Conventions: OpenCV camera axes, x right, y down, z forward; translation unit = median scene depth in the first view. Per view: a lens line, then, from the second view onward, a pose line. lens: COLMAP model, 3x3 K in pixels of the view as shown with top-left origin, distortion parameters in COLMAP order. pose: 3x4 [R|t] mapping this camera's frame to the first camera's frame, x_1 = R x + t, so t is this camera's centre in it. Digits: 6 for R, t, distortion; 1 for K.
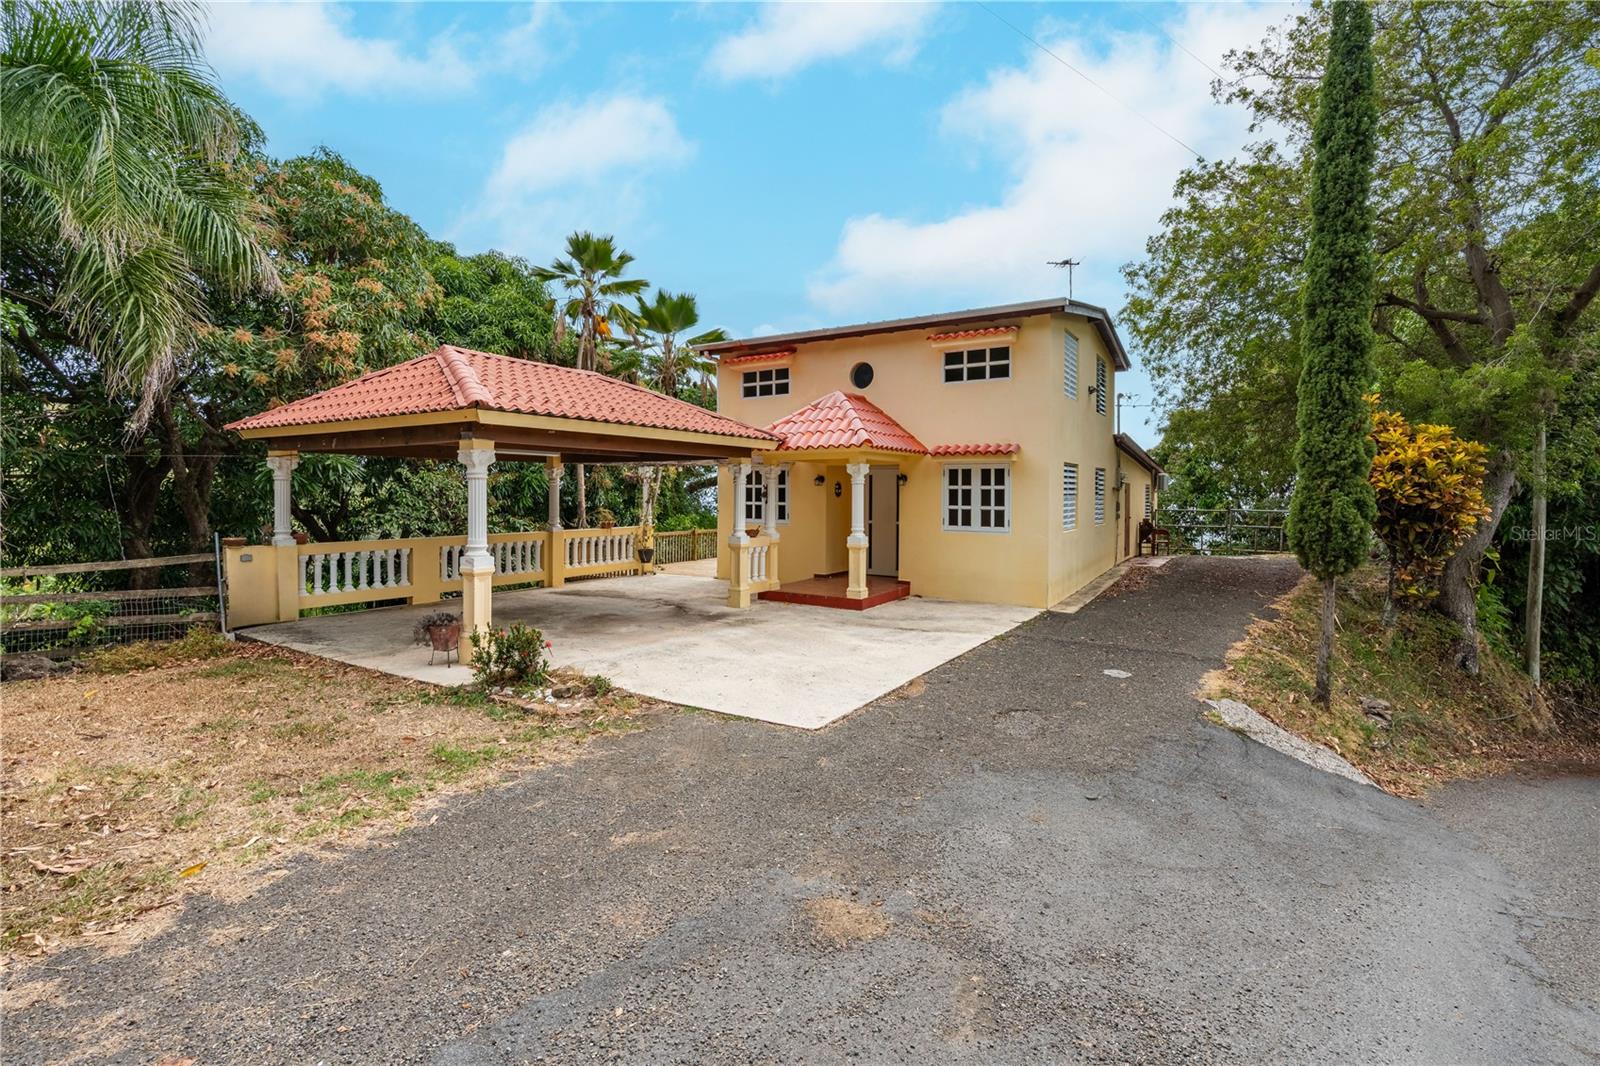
lens RADIAL K [[700.7, 0, 811.1], [0, 700.7, 499.3], [0, 0, 1]] dist [-0.002563, -0.000302]
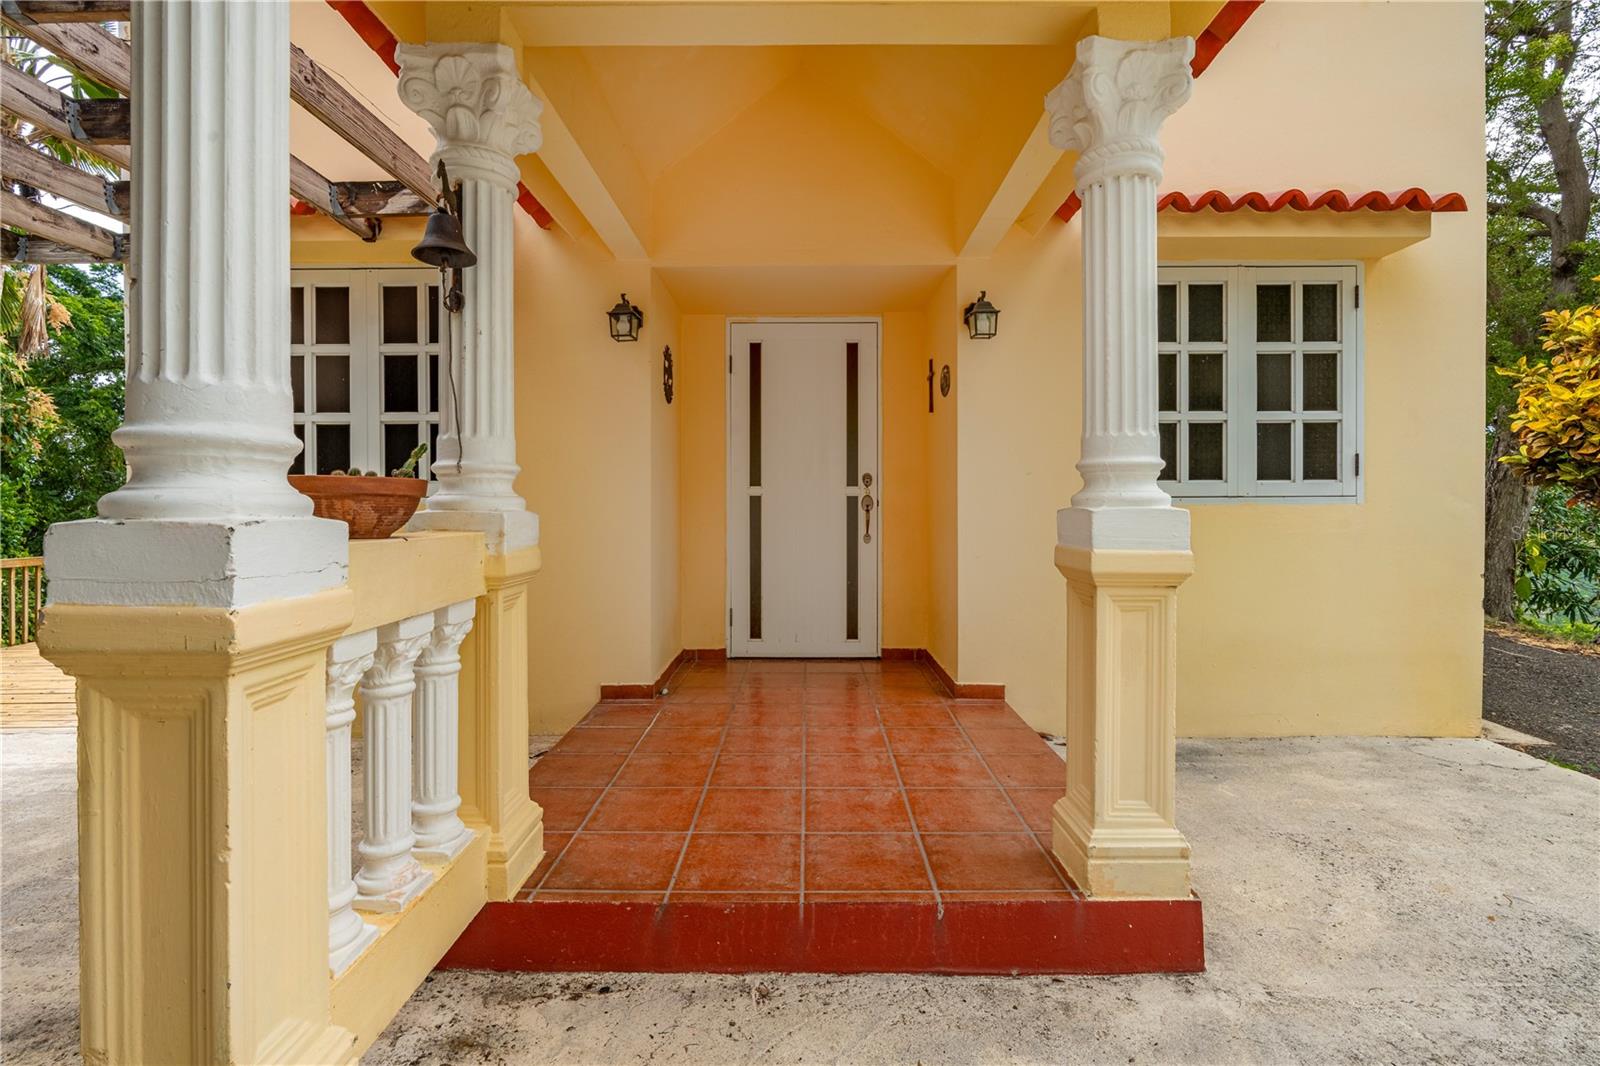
lens RADIAL K [[737.4, 0, 805.8], [0, 737.4, 509.8], [0, 0, 1]] dist [-0.003860, -0.000550]
pose [[0.853796, -0.009948, 0.520512, -0.081211], [0.013142, 0.999911, -0.002446, 0.049131], [-0.520441, 0.008928, 0.853851, 0.825663]]
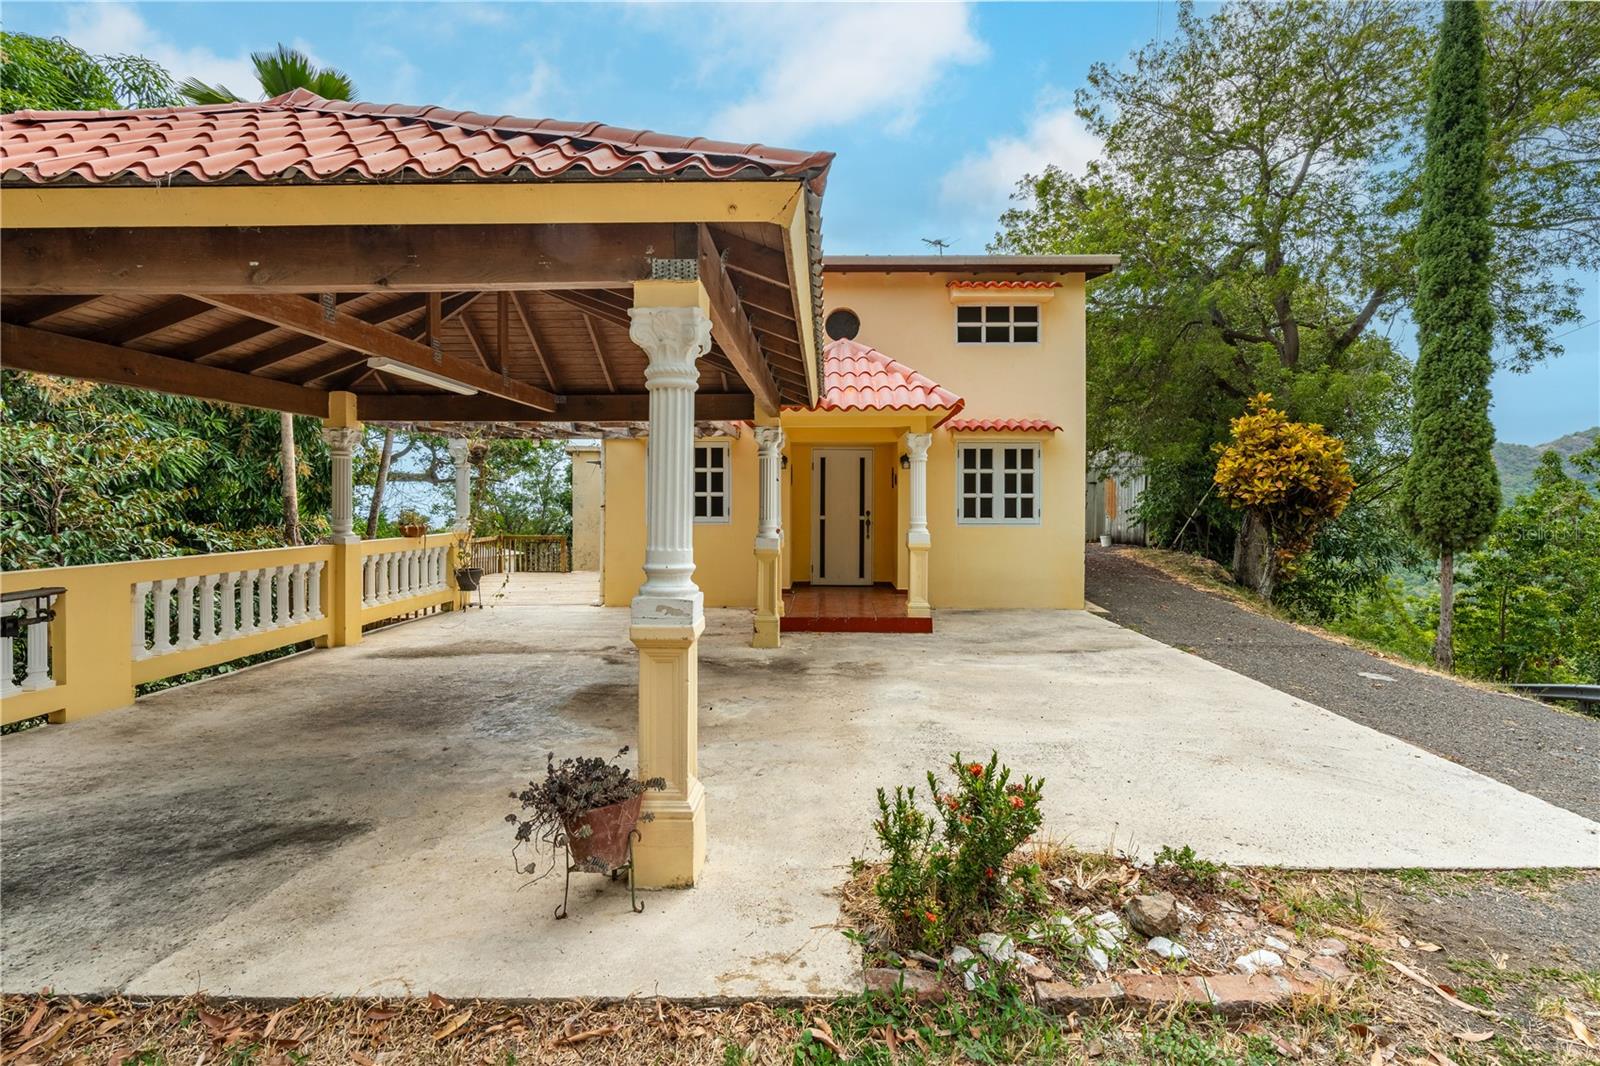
lens RADIAL K [[700.7, 0, 811.1], [0, 700.7, 499.3], [0, 0, 1]] dist [-0.002563, -0.000302]
pose [[0.863913, -0.002359, 0.503635, -0.374385], [0.007600, 0.999936, -0.008353, 0.021598], [-0.503584, 0.011044, 0.863876, 0.389872]]
